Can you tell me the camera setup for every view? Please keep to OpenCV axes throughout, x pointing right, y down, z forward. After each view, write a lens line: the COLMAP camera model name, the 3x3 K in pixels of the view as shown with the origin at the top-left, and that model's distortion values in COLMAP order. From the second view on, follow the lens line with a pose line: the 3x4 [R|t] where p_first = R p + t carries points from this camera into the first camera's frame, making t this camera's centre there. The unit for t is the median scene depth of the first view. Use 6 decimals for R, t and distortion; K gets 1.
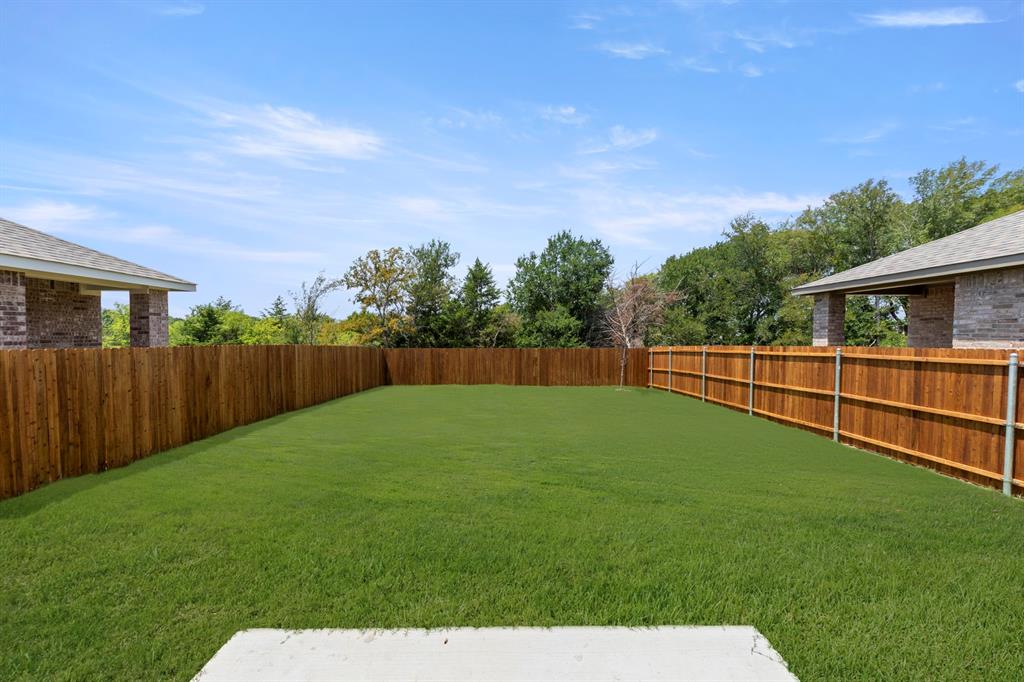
lens RADIAL K [[339.1, 0, 519.1], [0, 339.1, 337.2], [0, 0, 1]] dist [0.007087, 0.000035]
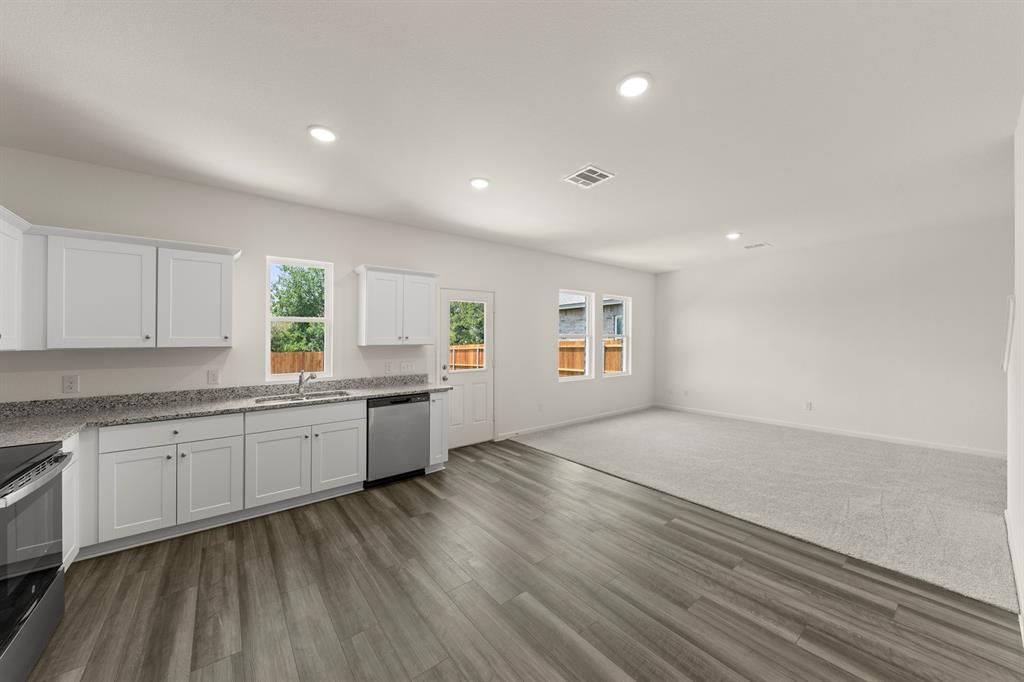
lens RADIAL K [[375.5, 0, 519.1], [0, 375.5, 330.6], [0, 0, 1]] dist [-0.001462, -0.001195]
pose [[0.784526, 0.012107, 0.619978, -0.156629], [0.011957, 0.999328, -0.034644, 0.010773], [-0.619981, 0.034592, 0.783854, -0.291959]]
